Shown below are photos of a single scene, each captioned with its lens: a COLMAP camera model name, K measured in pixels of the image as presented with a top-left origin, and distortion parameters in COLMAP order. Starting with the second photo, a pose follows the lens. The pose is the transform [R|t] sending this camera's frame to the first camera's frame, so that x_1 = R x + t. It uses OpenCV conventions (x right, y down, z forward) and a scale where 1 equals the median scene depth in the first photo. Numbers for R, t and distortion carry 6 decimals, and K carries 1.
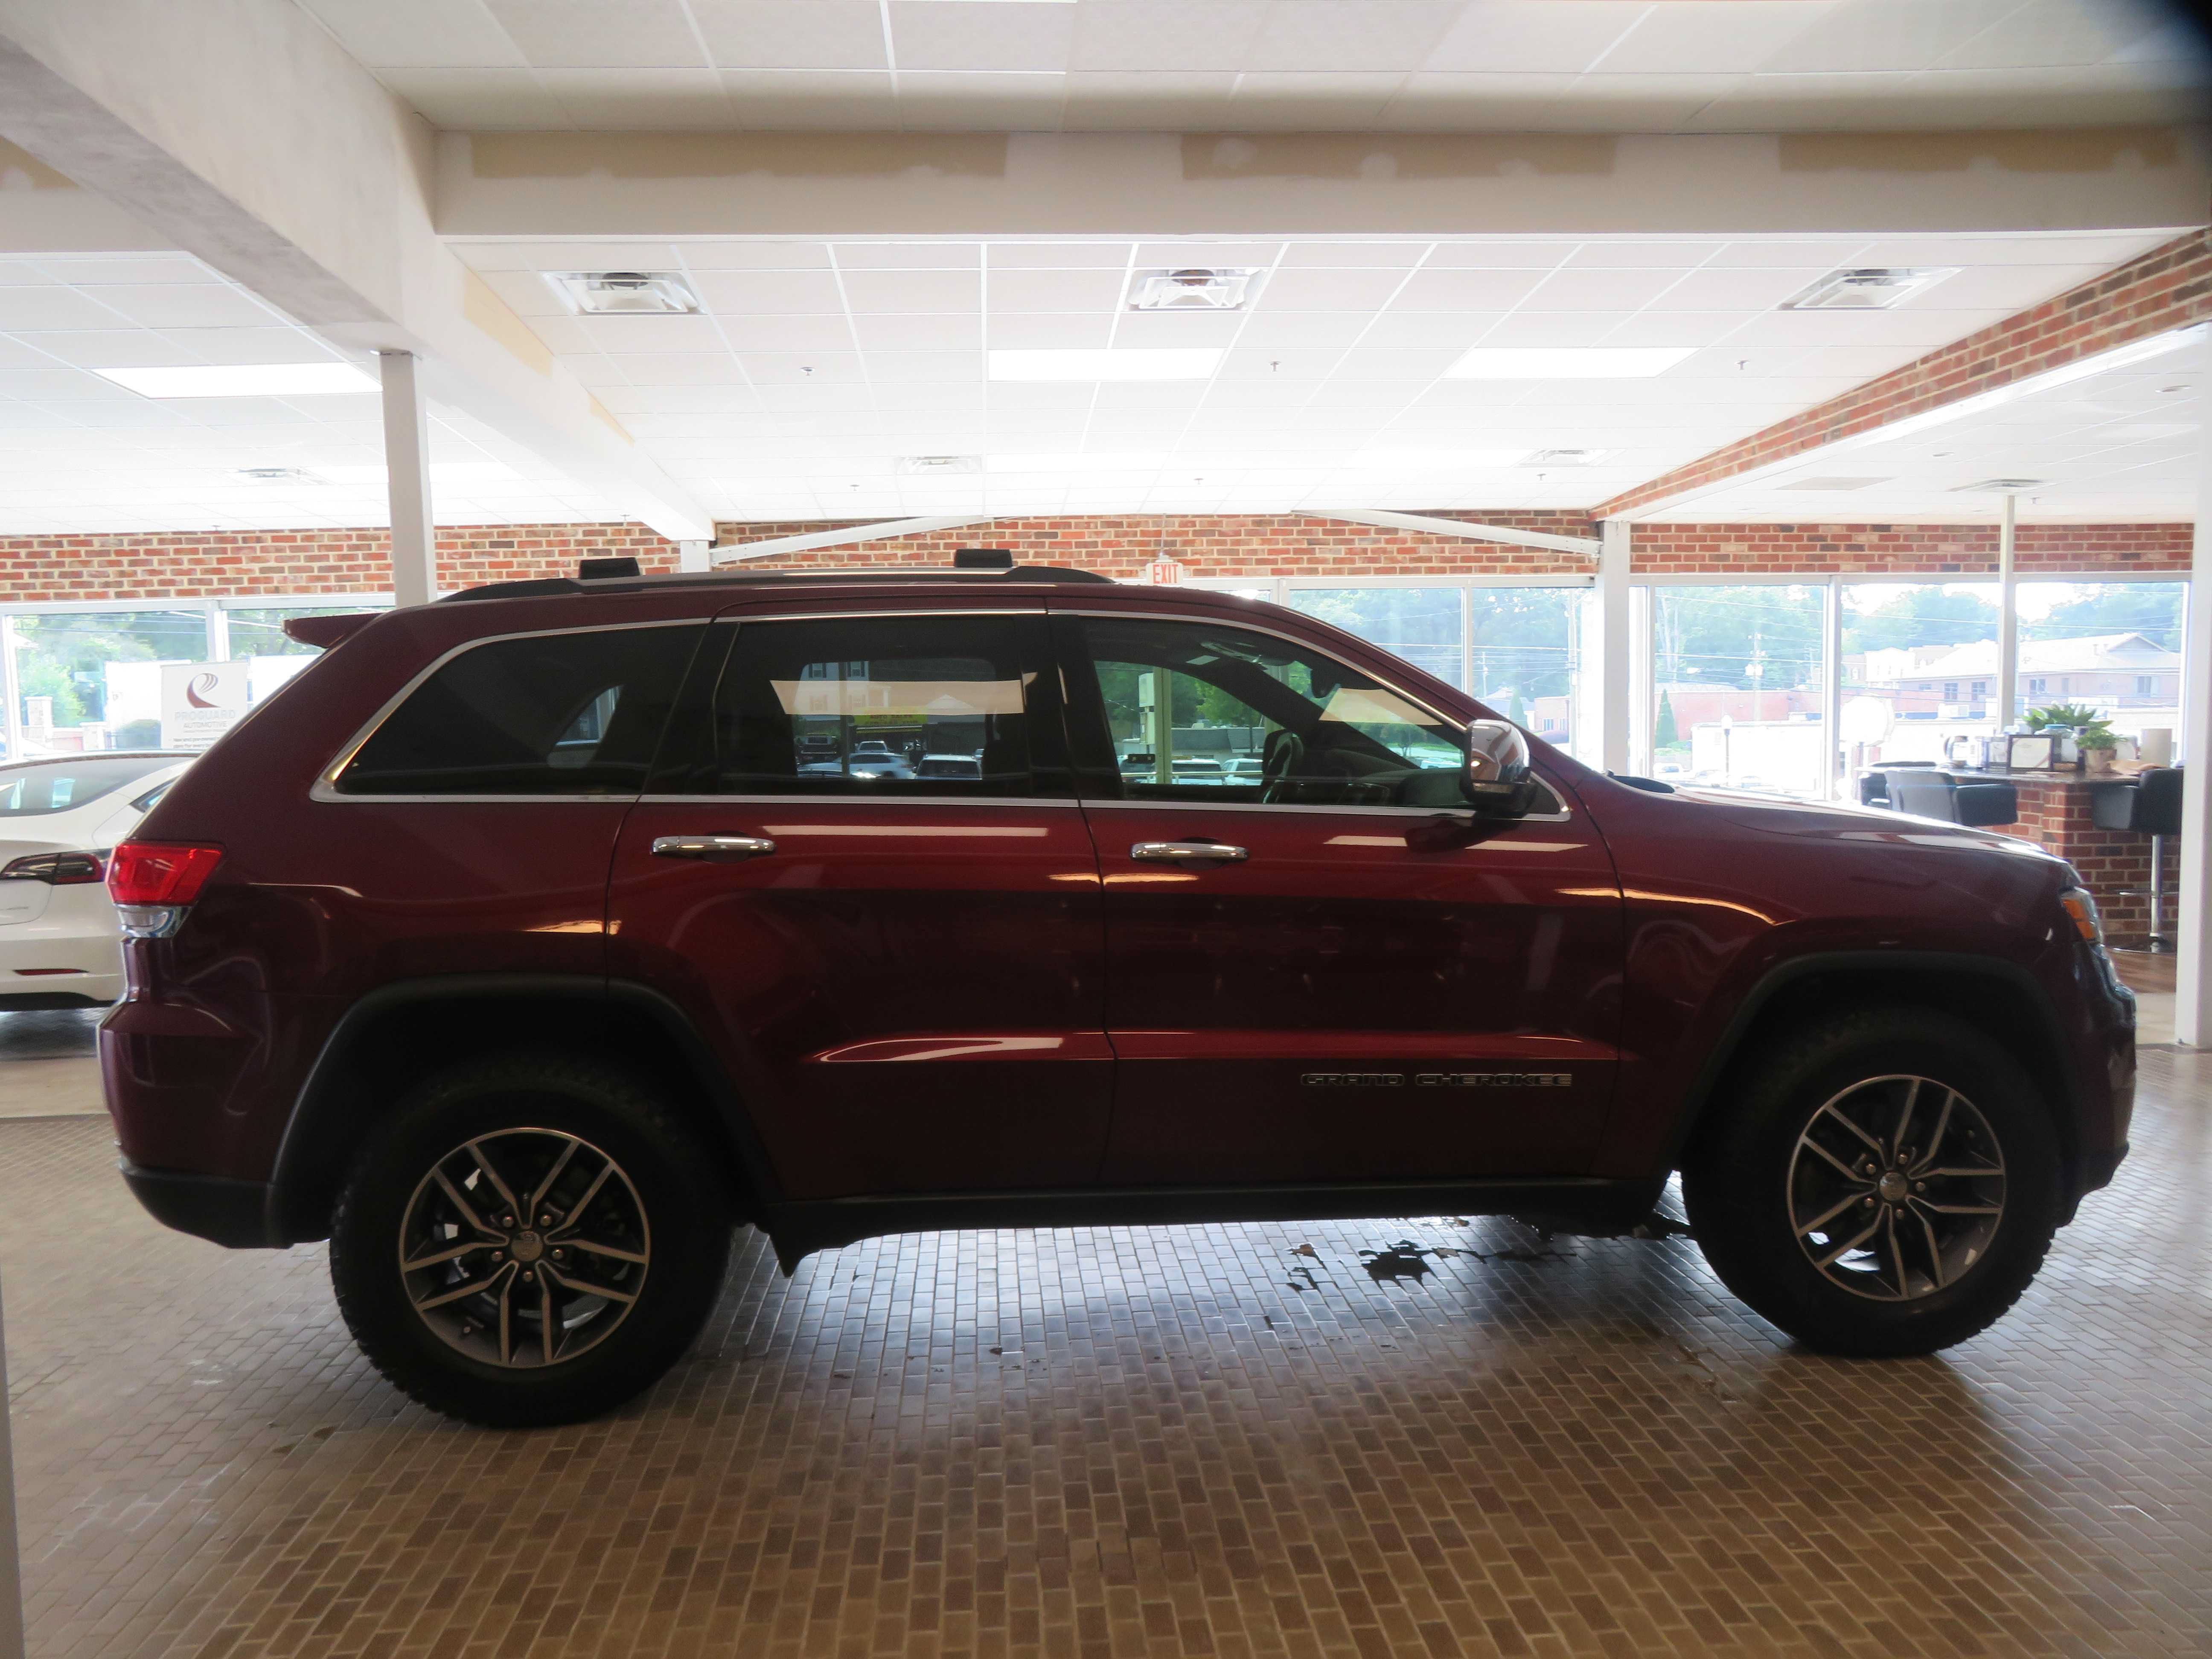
lens RADIAL K [[1653.1, 0, 1062.9], [0, 1653.1, 763.4], [0, 0, 1]] dist [-0.004443, 0.031645]
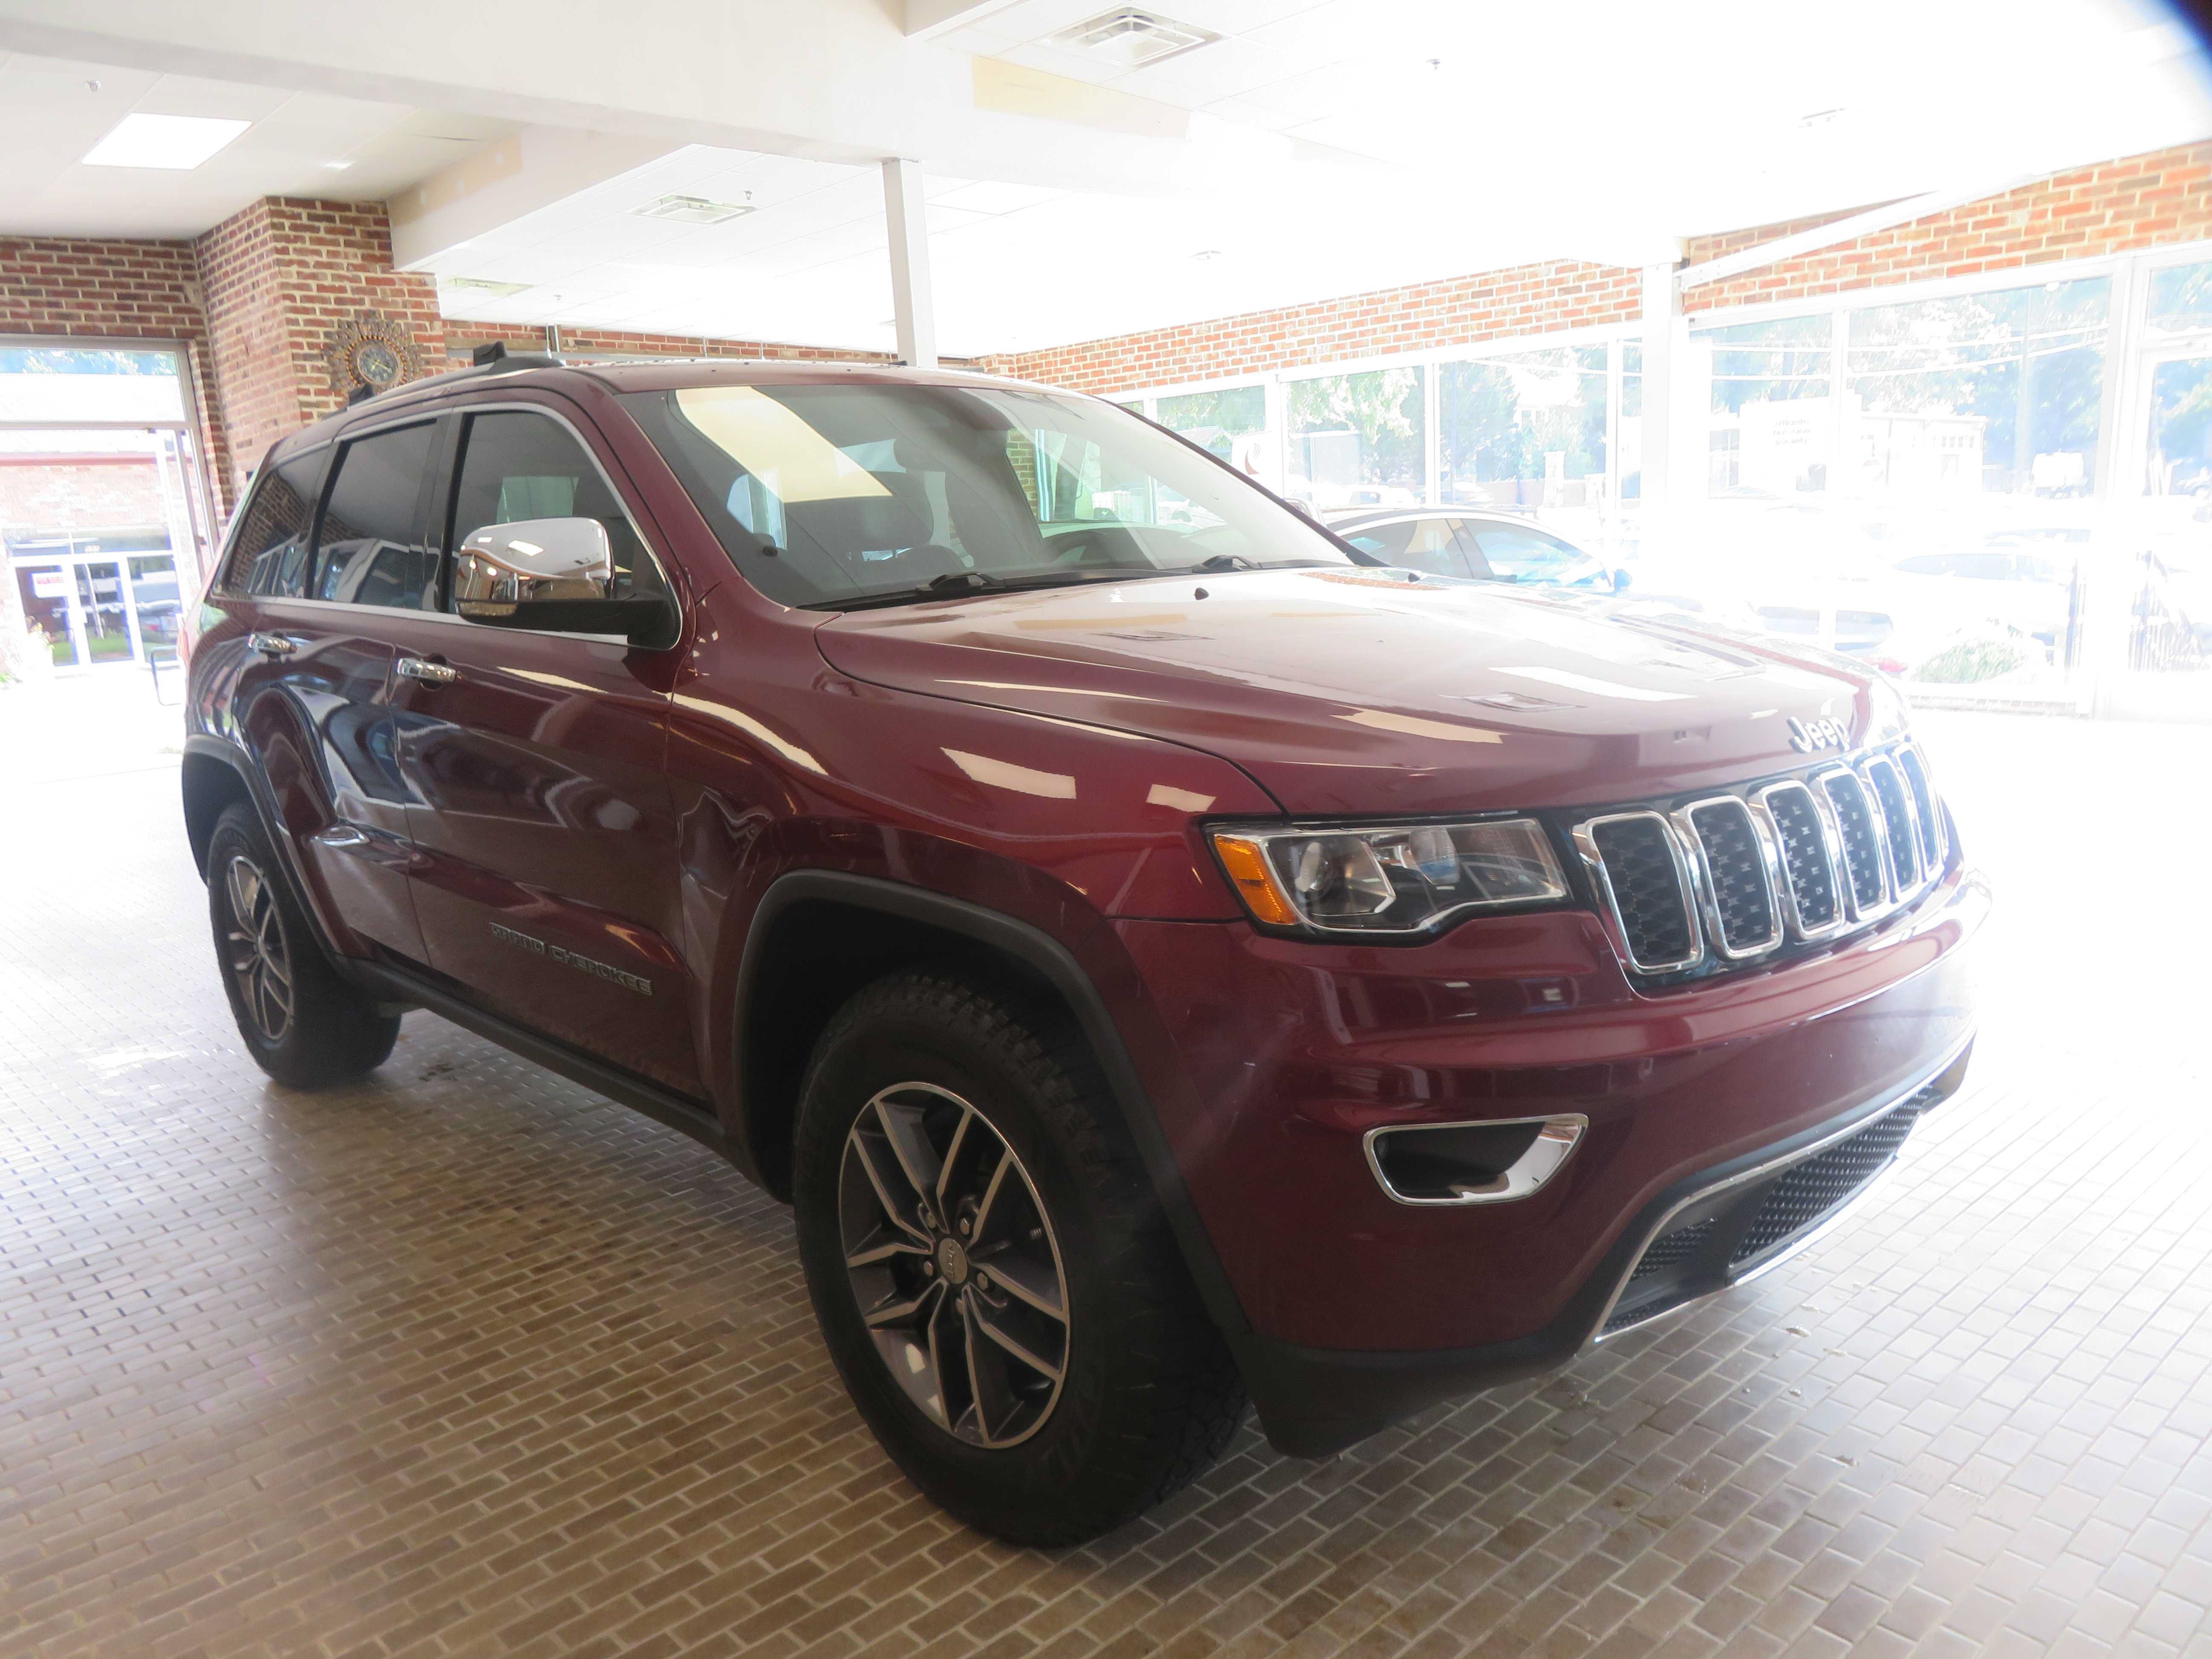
lens RADIAL K [[1653.1, 0, 1094.5], [0, 1653.1, 771.5], [0, 0, 1]] dist [-0.004443, 0.031645]
pose [[0.631422, 0.109345, -0.767691, 0.290716], [0.014809, 0.988127, 0.152923, -0.007463], [0.775298, -0.107928, 0.622306, 0.194539]]
